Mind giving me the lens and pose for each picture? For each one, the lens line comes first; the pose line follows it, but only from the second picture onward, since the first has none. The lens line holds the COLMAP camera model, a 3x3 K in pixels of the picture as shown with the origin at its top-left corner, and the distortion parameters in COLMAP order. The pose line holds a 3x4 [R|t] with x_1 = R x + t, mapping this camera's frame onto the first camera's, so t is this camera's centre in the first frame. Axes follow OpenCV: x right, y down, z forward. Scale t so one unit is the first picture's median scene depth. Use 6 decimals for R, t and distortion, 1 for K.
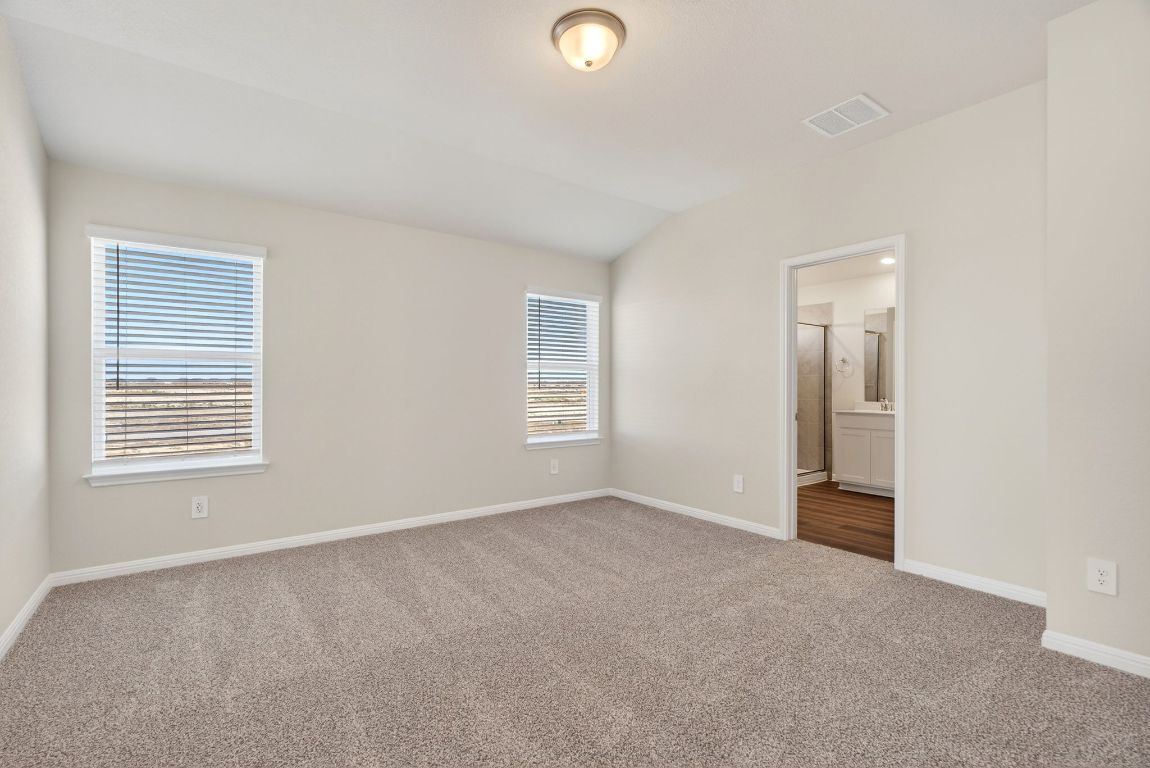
lens RADIAL K [[528.6, 0, 555.0], [0, 528.6, 382.6], [0, 0, 1]] dist [0.000215, -0.003746]
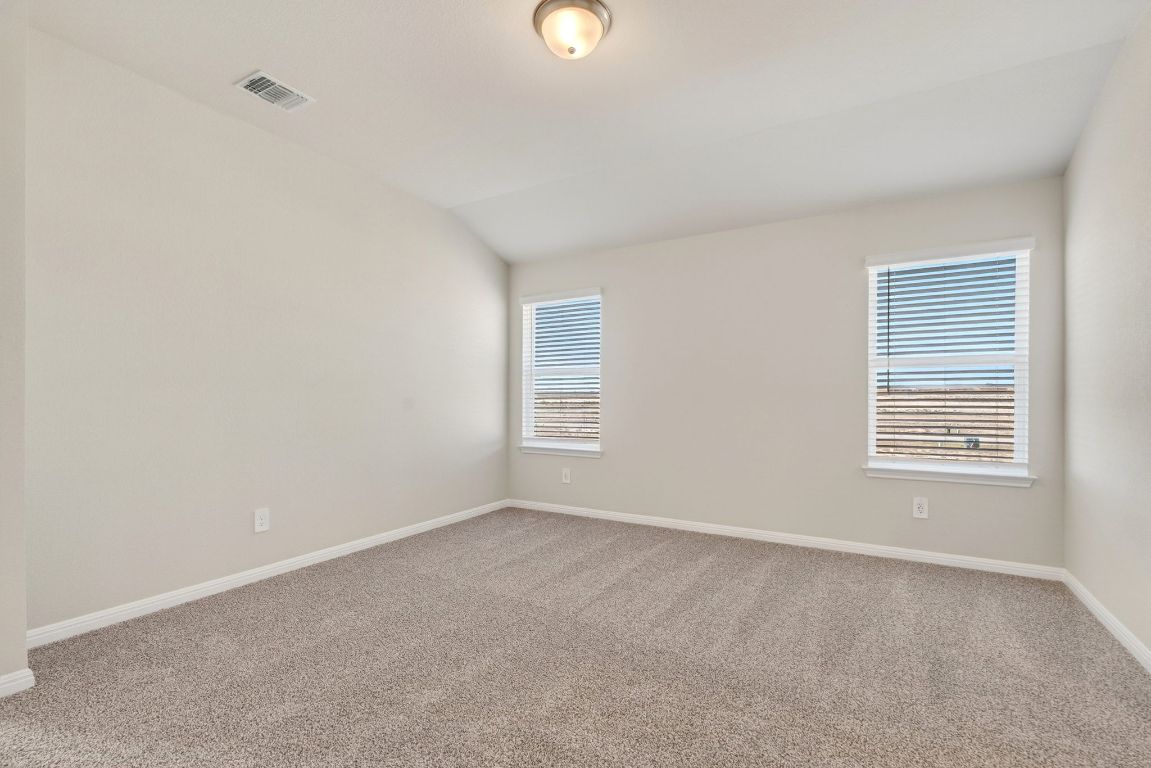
lens RADIAL K [[529.1, 0, 613.4], [0, 529.1, 398.6], [0, 0, 1]] dist [0.000215, -0.003746]
pose [[0.390818, 0.007498, -0.920438, 0.484685], [0.010426, 0.999867, 0.012572, 0.003727], [0.920409, -0.014510, 0.390687, 0.366066]]
